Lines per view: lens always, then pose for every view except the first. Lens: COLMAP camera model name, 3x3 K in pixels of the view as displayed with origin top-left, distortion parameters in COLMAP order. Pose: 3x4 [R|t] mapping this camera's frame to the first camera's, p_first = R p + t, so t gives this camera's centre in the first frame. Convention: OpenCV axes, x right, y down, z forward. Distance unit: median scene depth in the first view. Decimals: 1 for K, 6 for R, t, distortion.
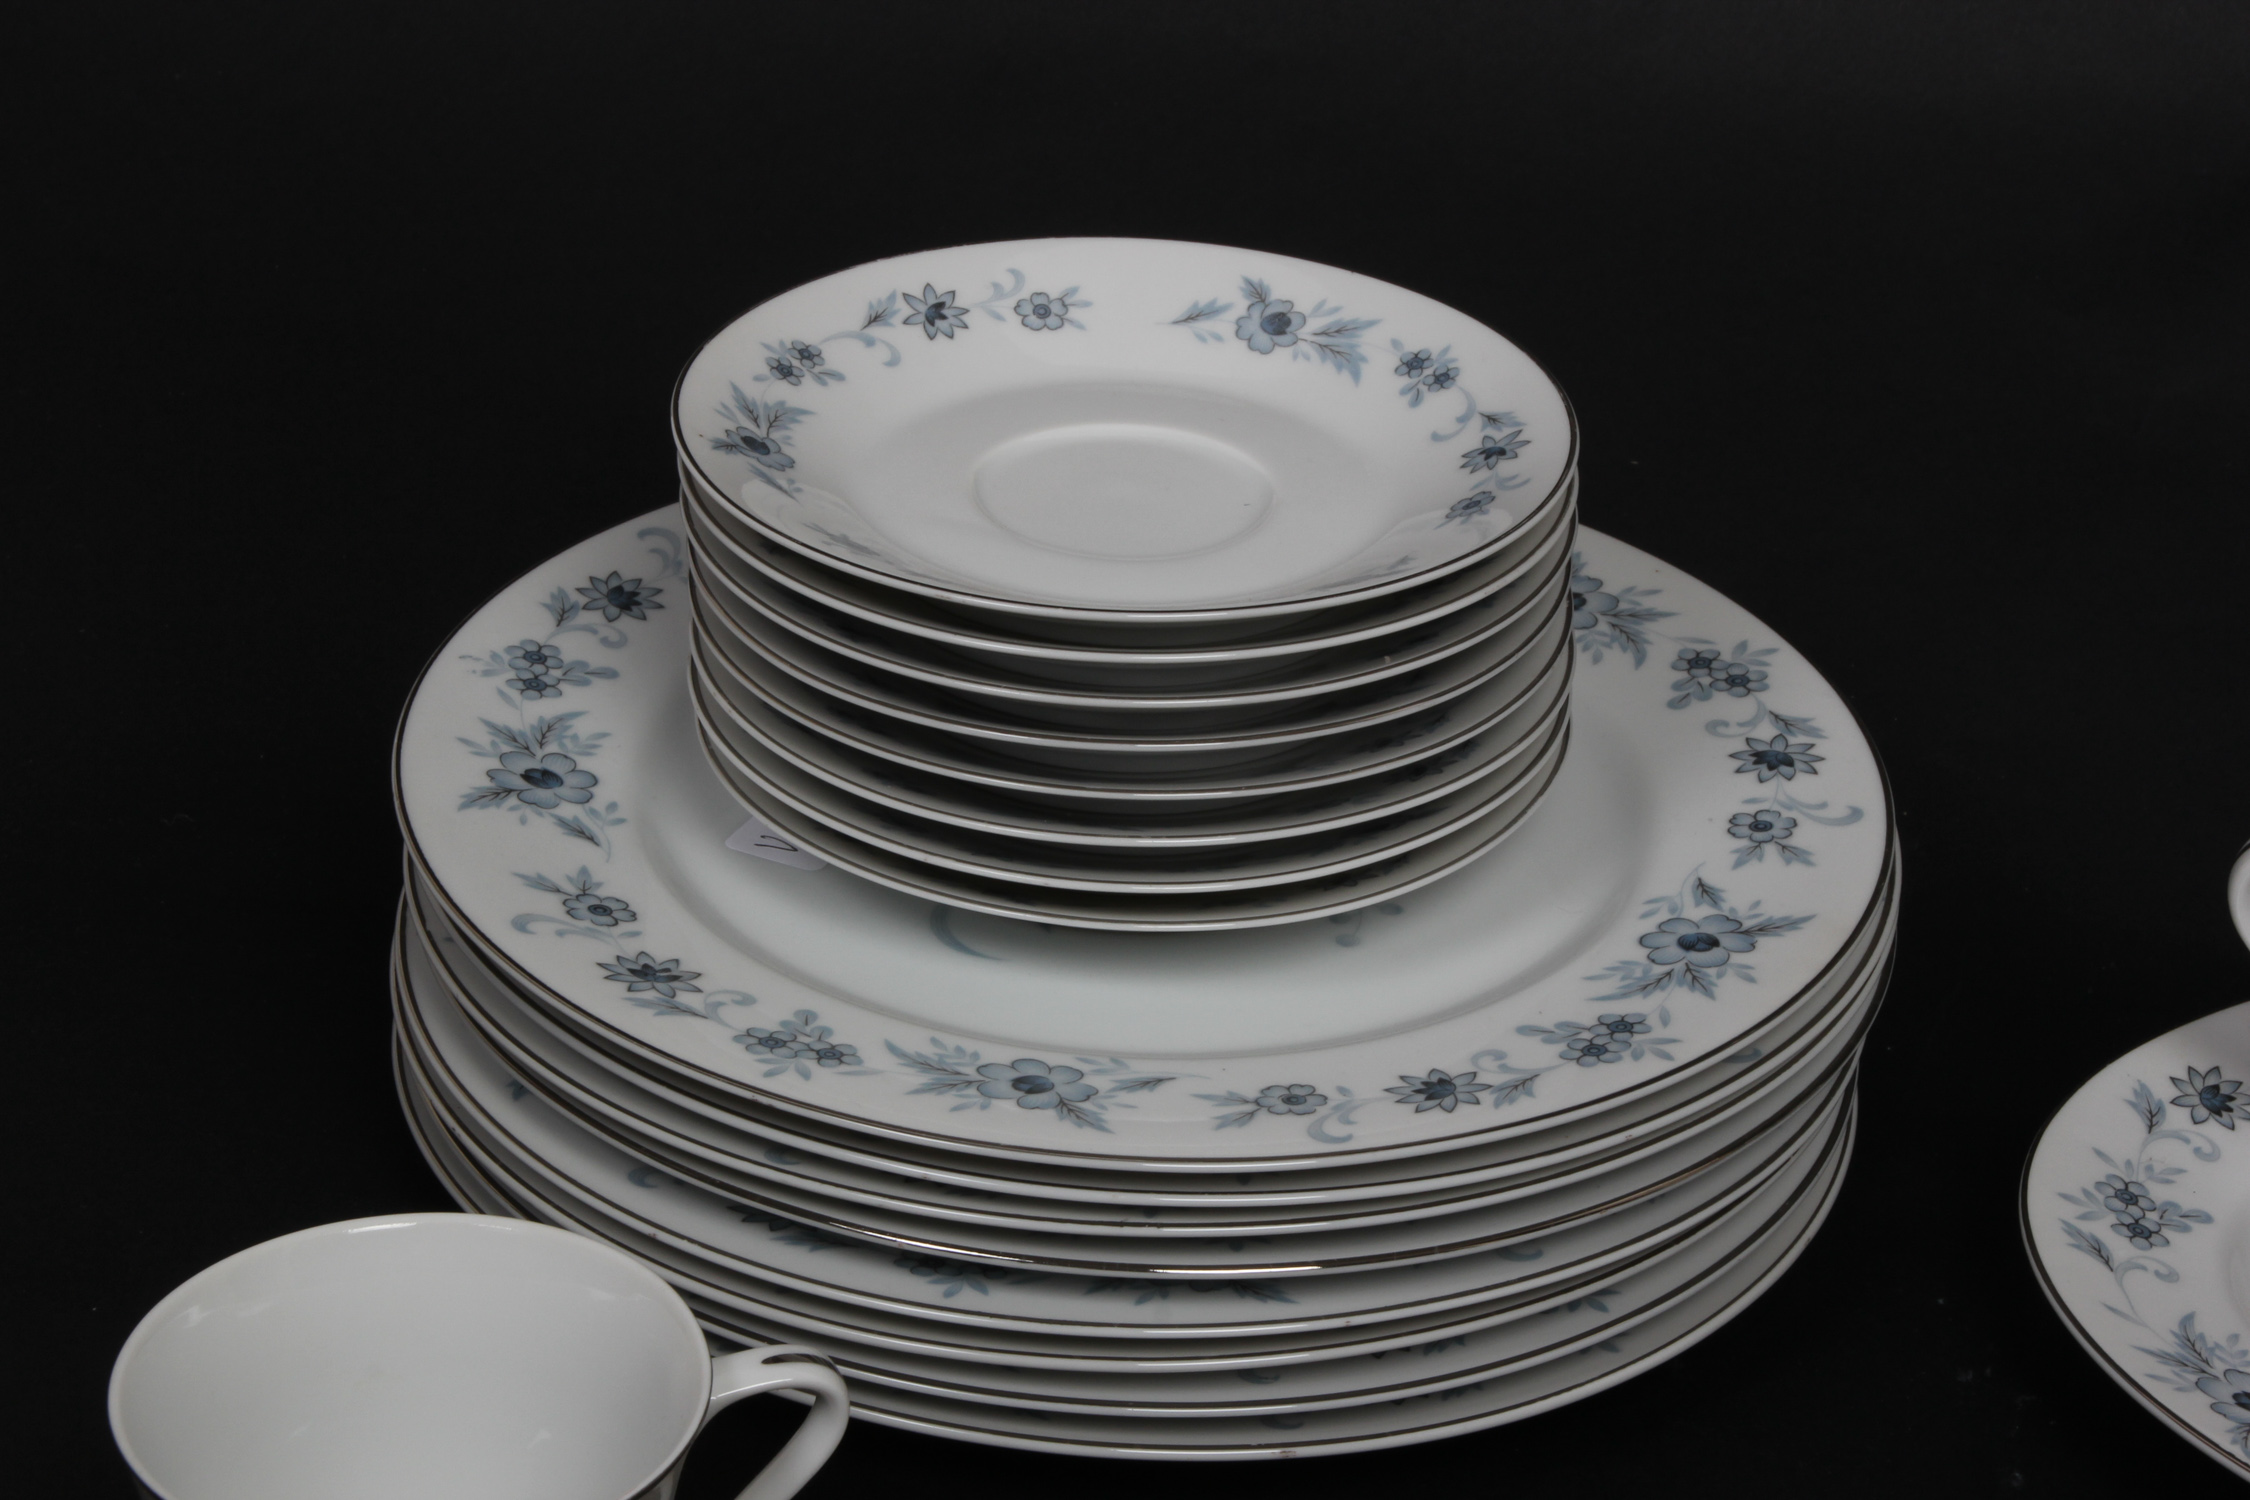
lens RADIAL K [[5174.0, 0, 1142.9], [0, 5174.0, 800.9], [0, 0, 1]] dist [0.303297, 0.385587]
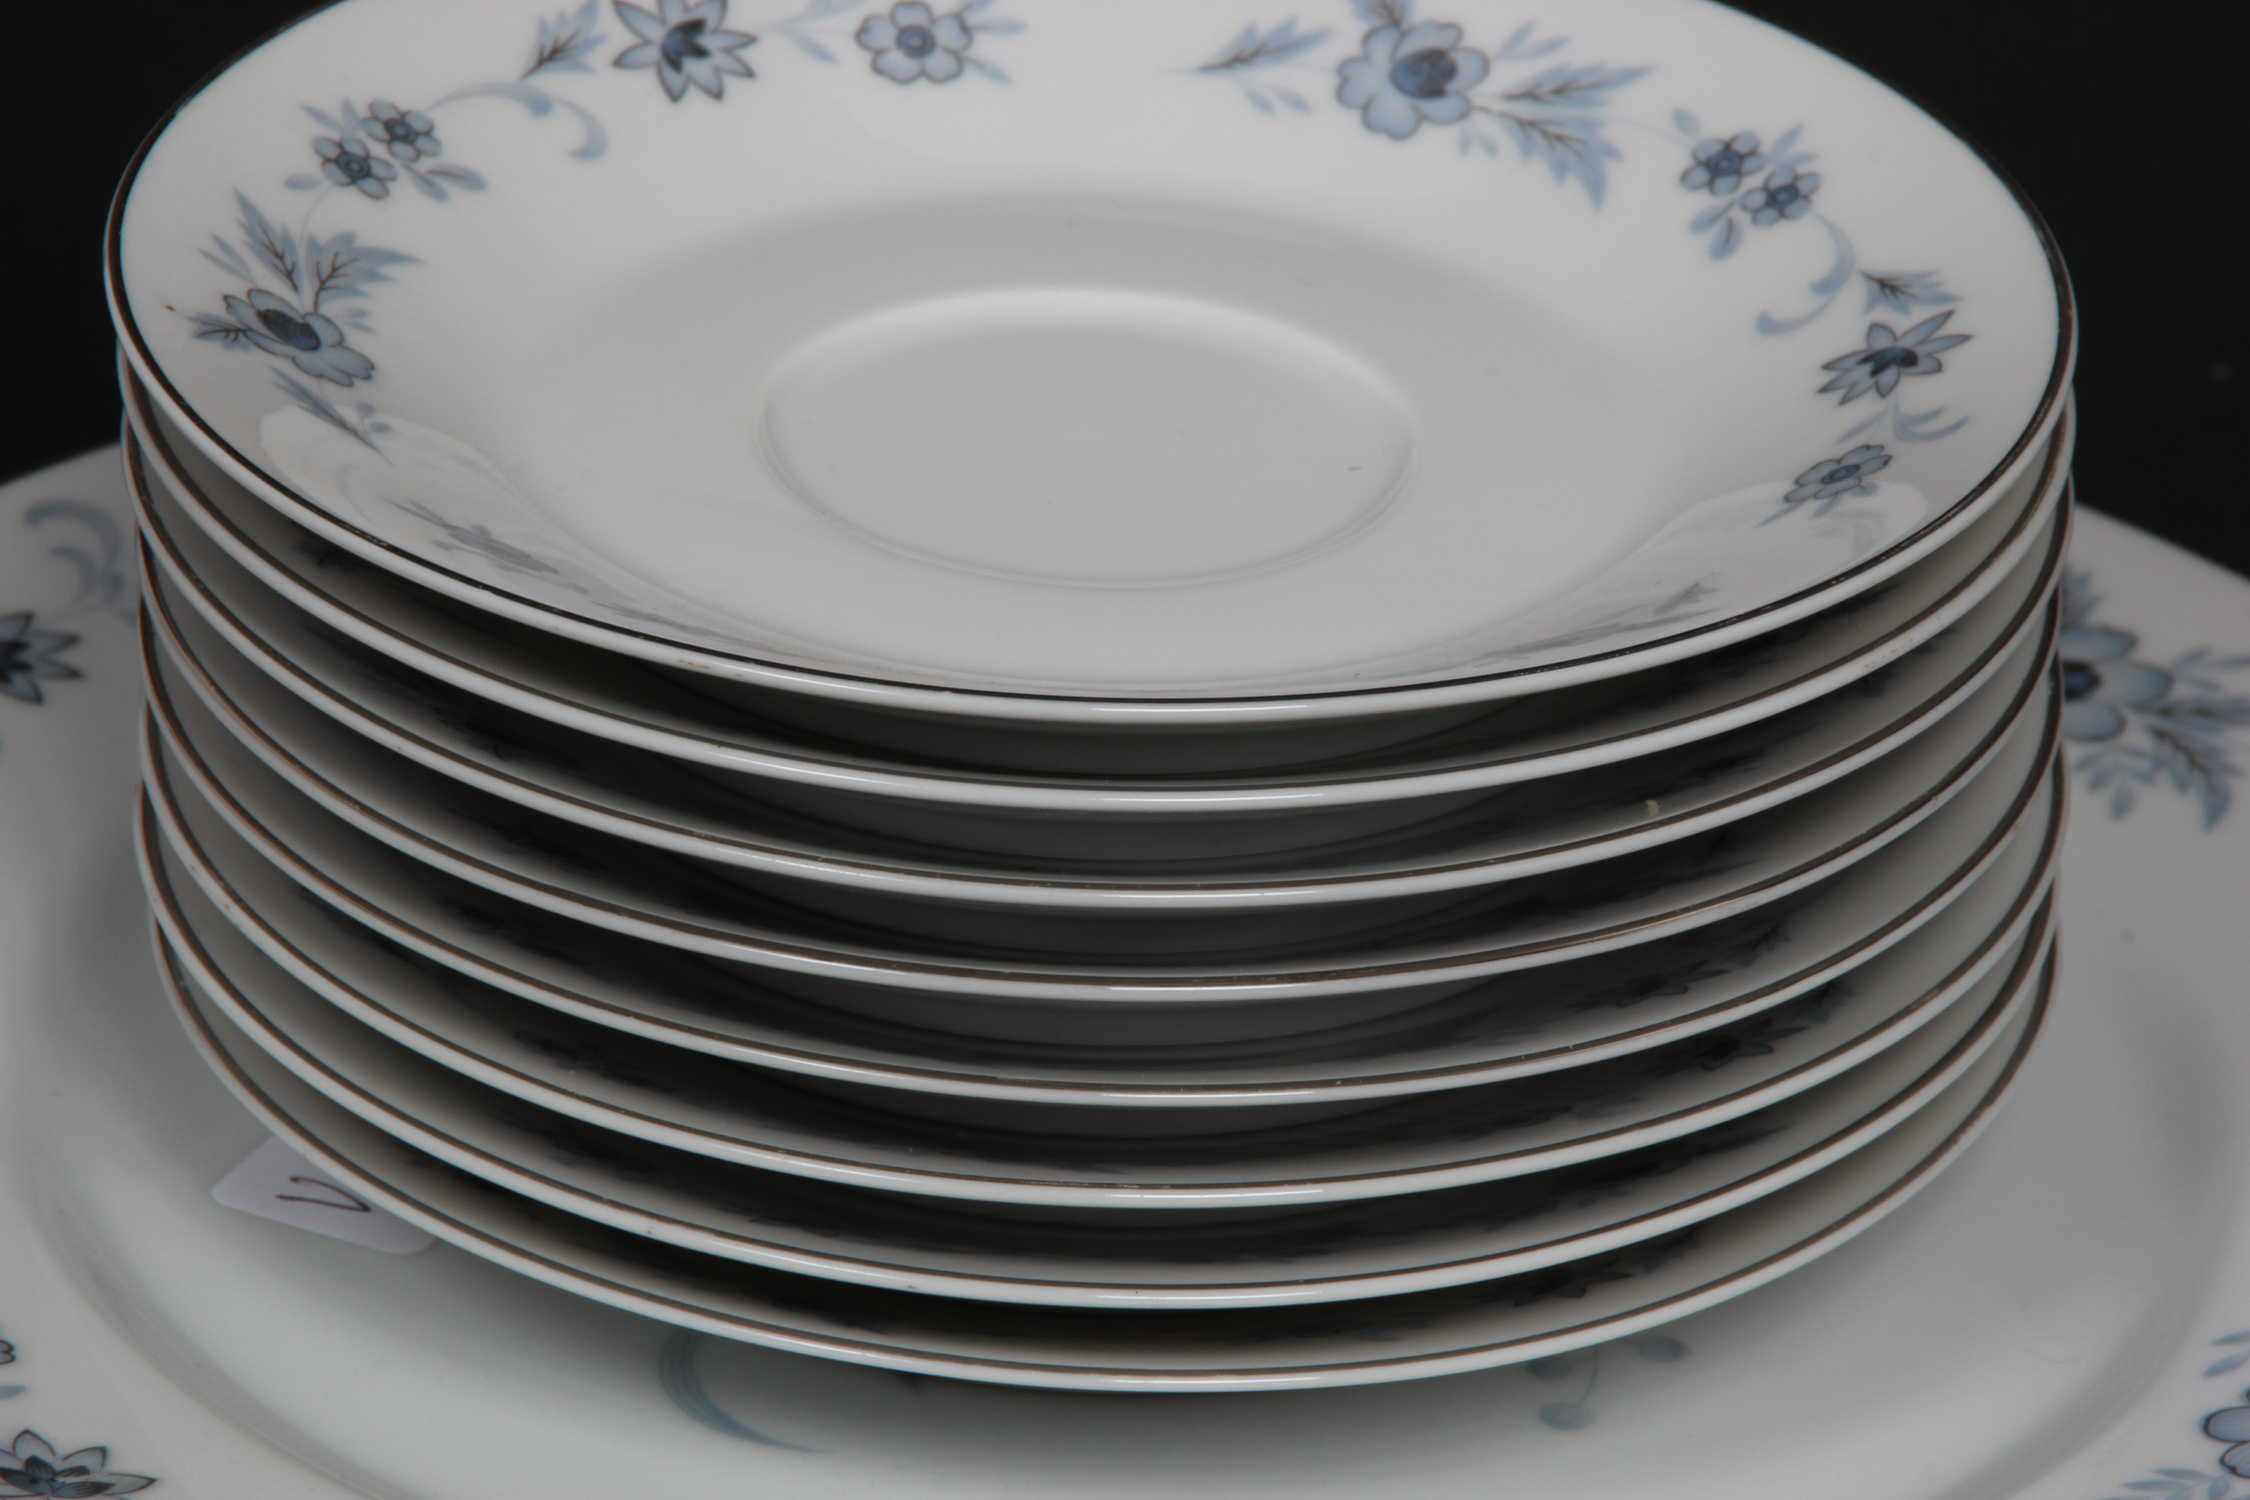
lens RADIAL K [[9007.5, 0, 1117.6], [0, 9007.5, 853.4], [0, 0, 1]] dist [0.418099, 9.821078]
pose [[0.999878, 0.009054, 0.012765, -0.011014], [-0.008649, 0.999469, -0.031402, 0.002584], [-0.013042, 0.031288, 0.999425, 0.197685]]
